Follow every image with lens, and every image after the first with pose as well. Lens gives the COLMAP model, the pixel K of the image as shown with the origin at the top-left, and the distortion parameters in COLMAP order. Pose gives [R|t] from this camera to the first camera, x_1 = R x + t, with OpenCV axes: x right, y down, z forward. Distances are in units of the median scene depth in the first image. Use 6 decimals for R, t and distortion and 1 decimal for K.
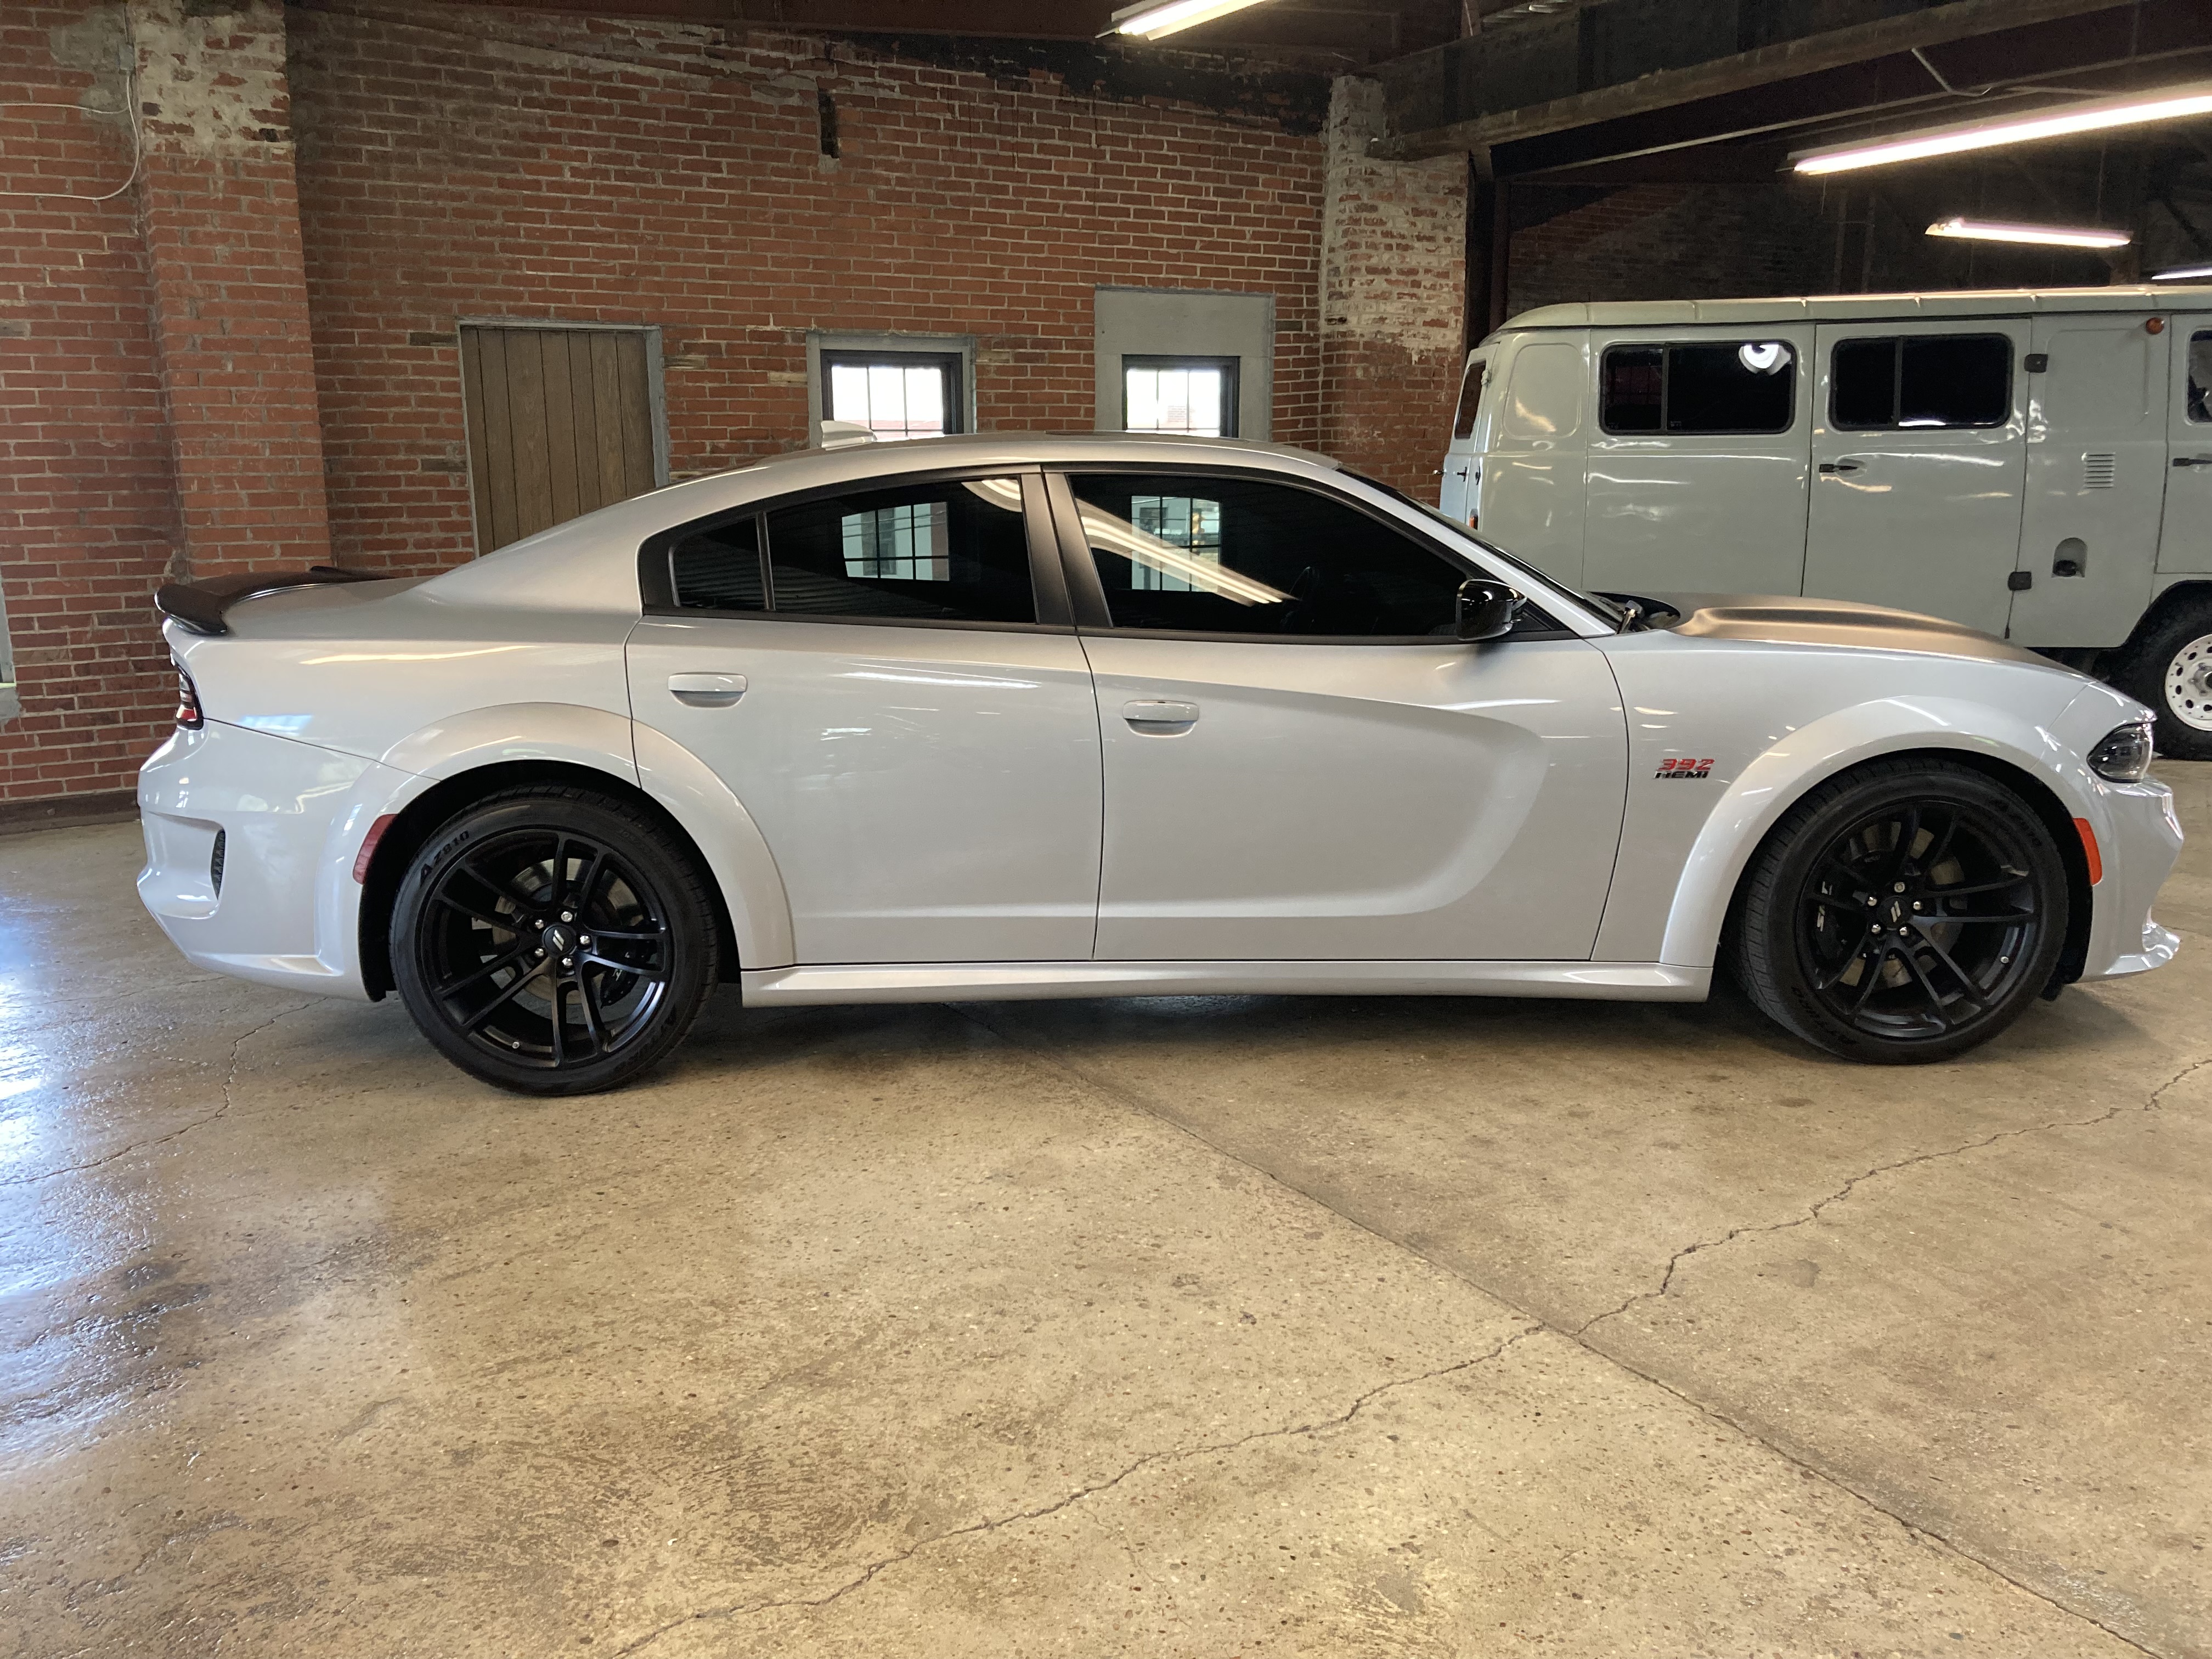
lens RADIAL K [[1806.8, 0, 1091.6], [0, 1806.8, 823.6], [0, 0, 1]] dist [0.016080, -0.009008]
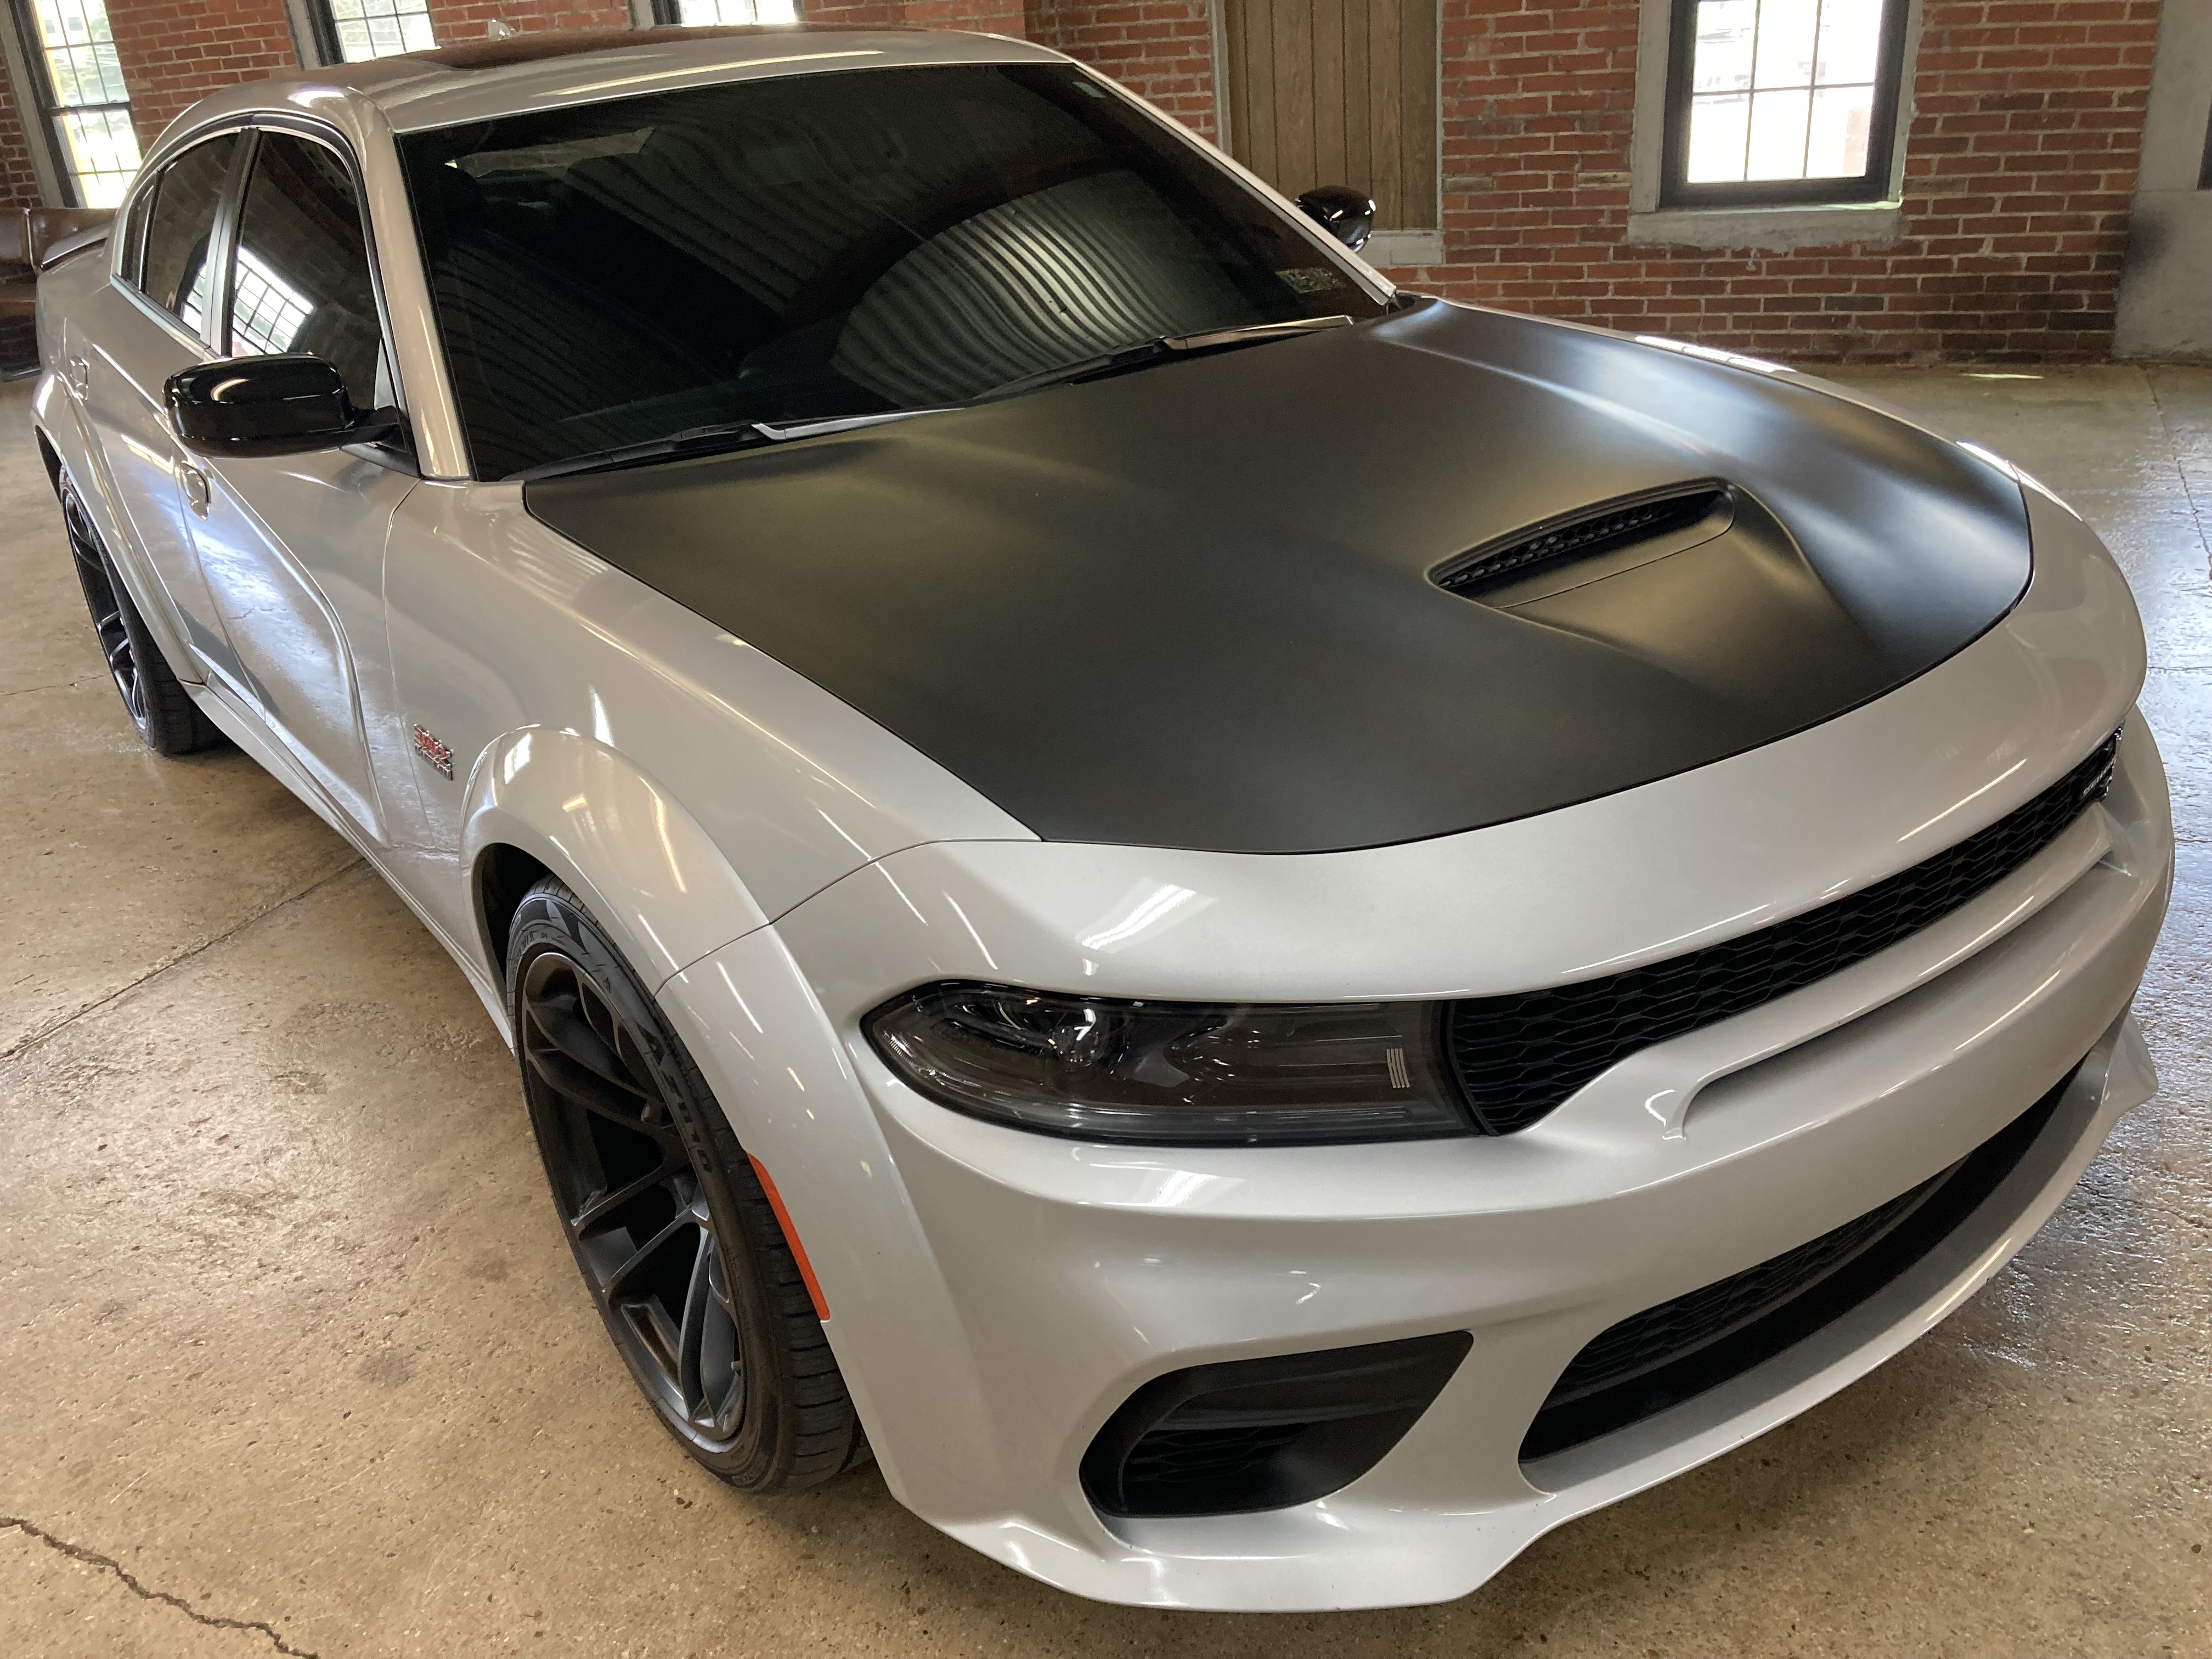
lens RADIAL K [[1842.9, 0, 1119.8], [0, 1842.9, 837.3], [0, 0, 1]] dist [0.034281, -0.030612]
pose [[0.570943, 0.316294, -0.757616, 0.401666], [-0.088469, 0.941138, 0.326241, -0.094670], [0.816209, -0.119239, 0.565318, 0.388193]]
